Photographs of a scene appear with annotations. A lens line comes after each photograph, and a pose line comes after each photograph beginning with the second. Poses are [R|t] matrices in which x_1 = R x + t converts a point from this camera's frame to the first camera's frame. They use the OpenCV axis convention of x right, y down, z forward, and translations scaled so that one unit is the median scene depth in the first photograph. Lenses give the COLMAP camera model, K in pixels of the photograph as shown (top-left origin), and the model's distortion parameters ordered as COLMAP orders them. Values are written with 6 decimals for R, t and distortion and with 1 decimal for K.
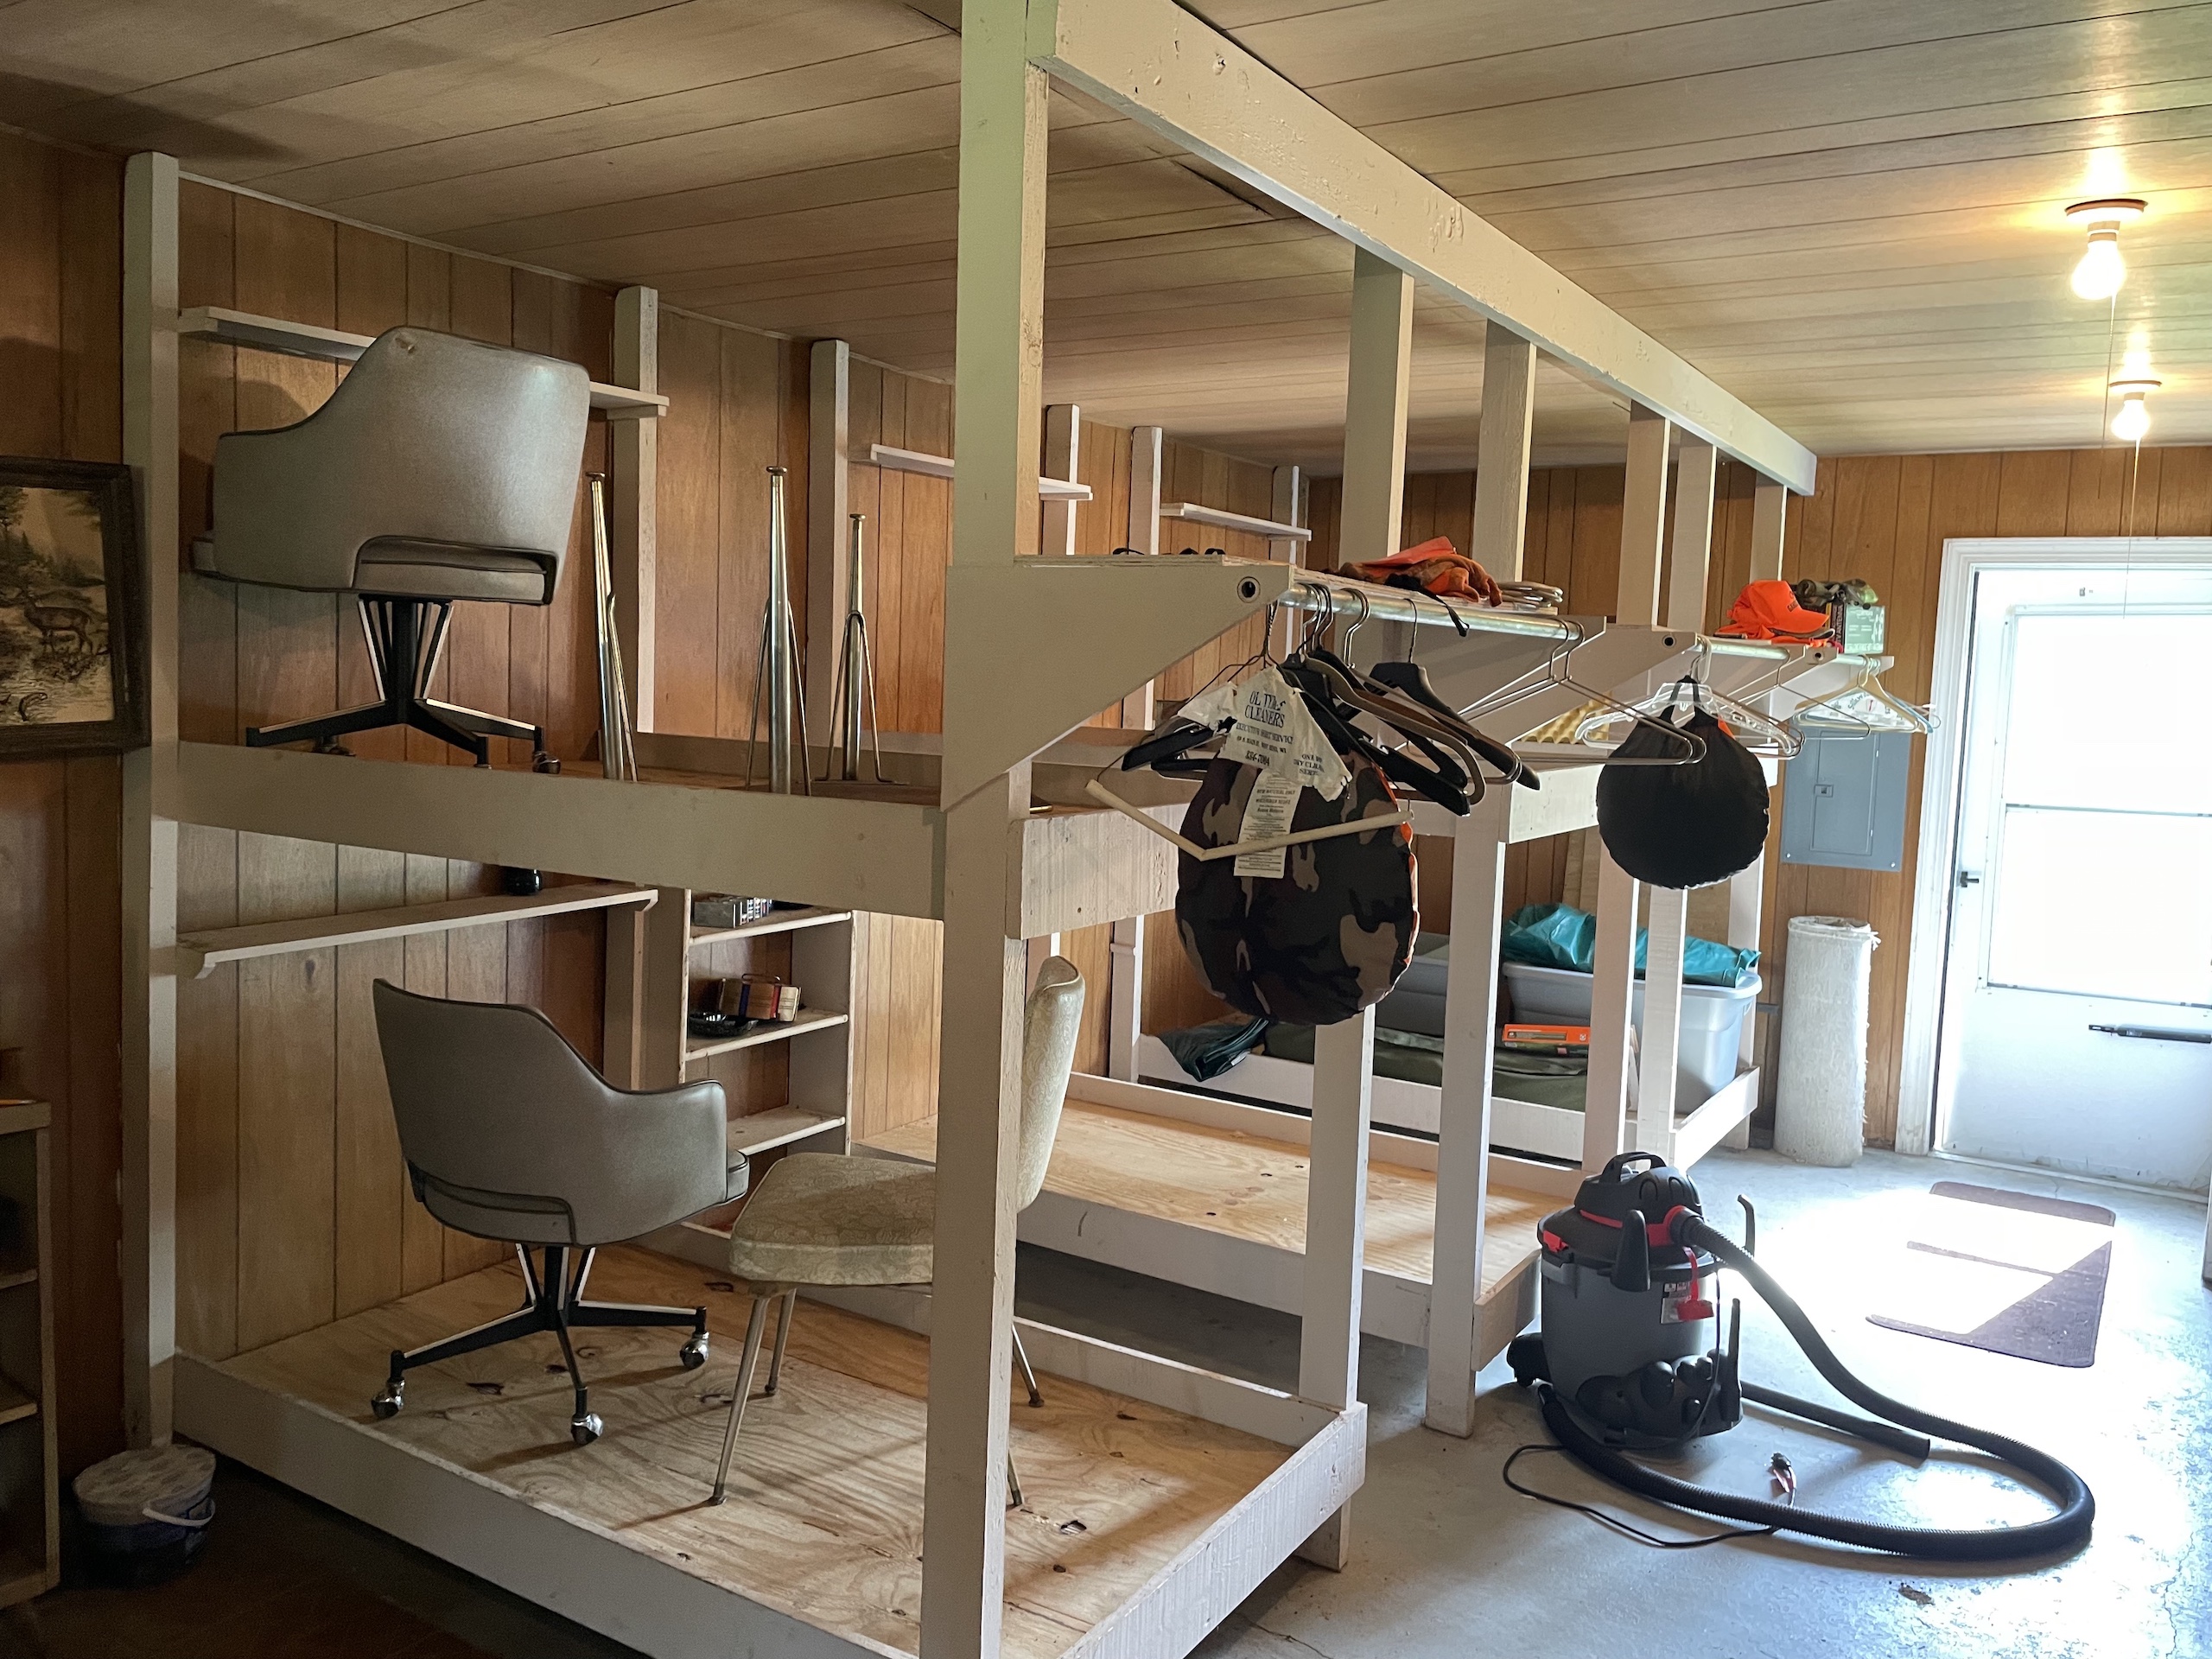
lens RADIAL K [[1687.9, 0, 1122.7], [0, 1687.9, 828.7], [0, 0, 1]] dist [-0.009880, -0.010491]
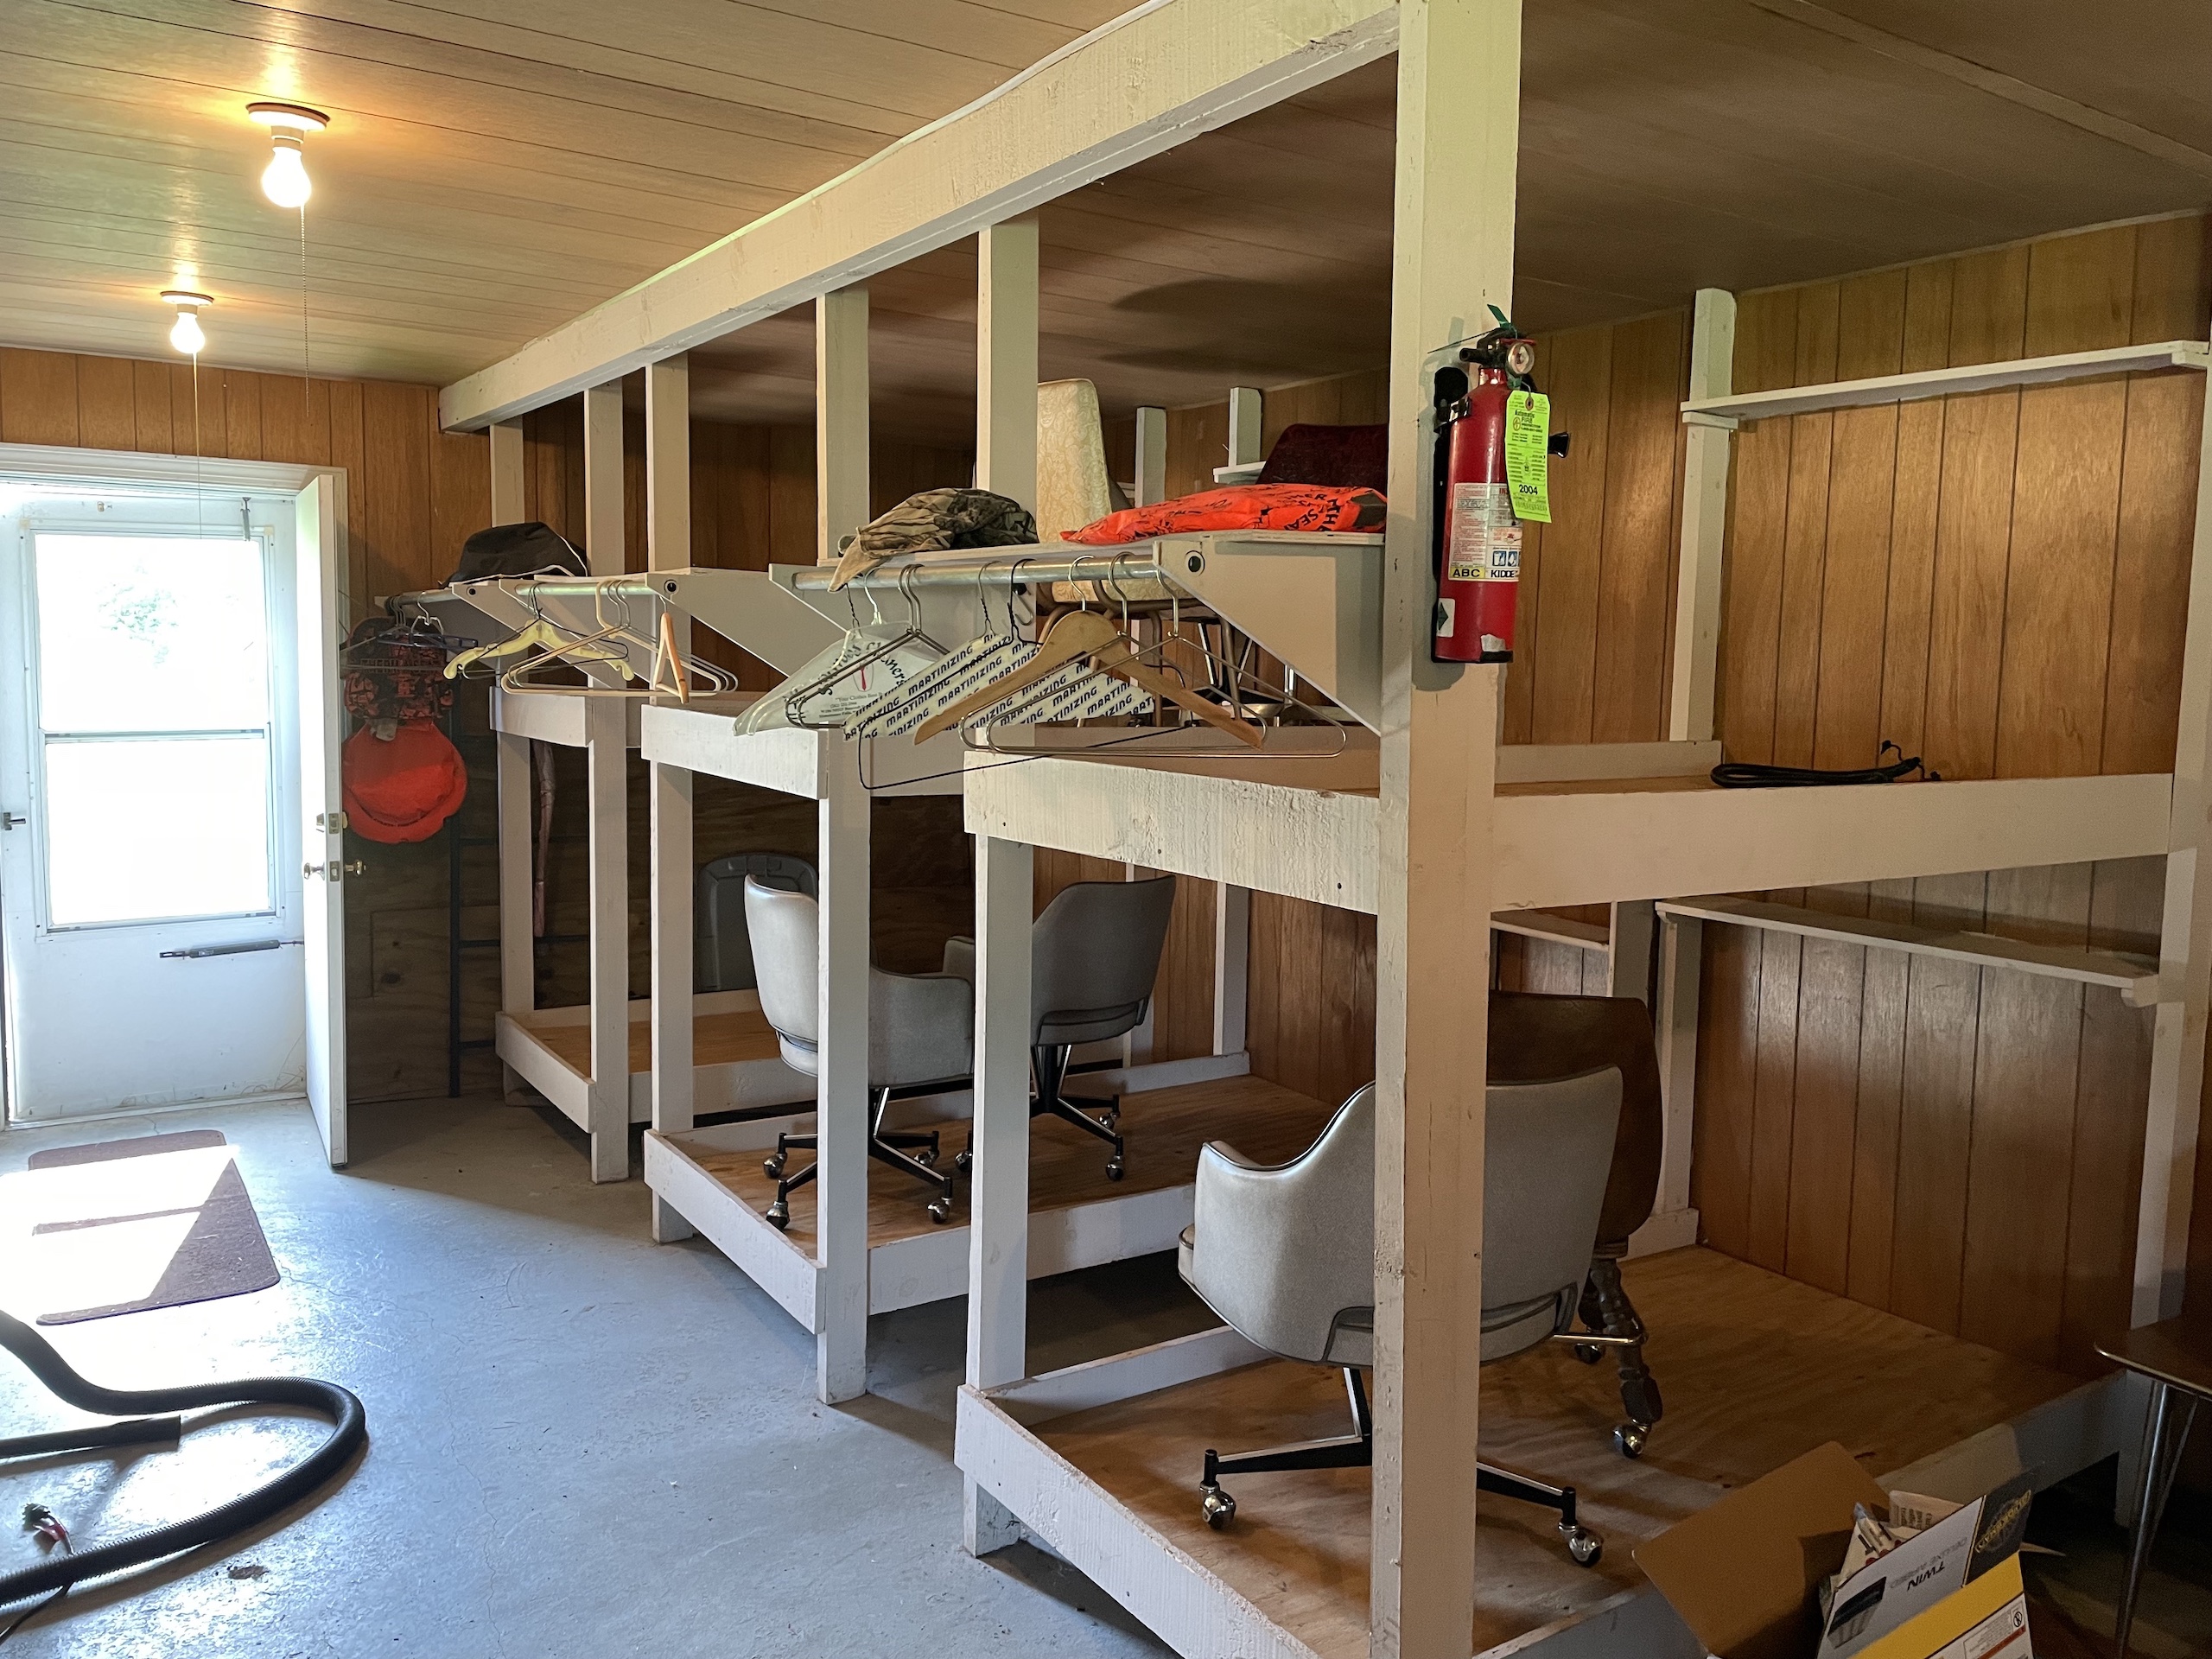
lens RADIAL K [[1687.9, 0, 1118.5], [0, 1687.9, 818.3], [0, 0, 1]] dist [-0.009880, -0.010491]
pose [[0.416645, -0.120319, 0.901072, -0.090751], [0.083697, 0.992070, 0.093770, -0.009006], [-0.905208, 0.036348, 0.423411, 0.102972]]
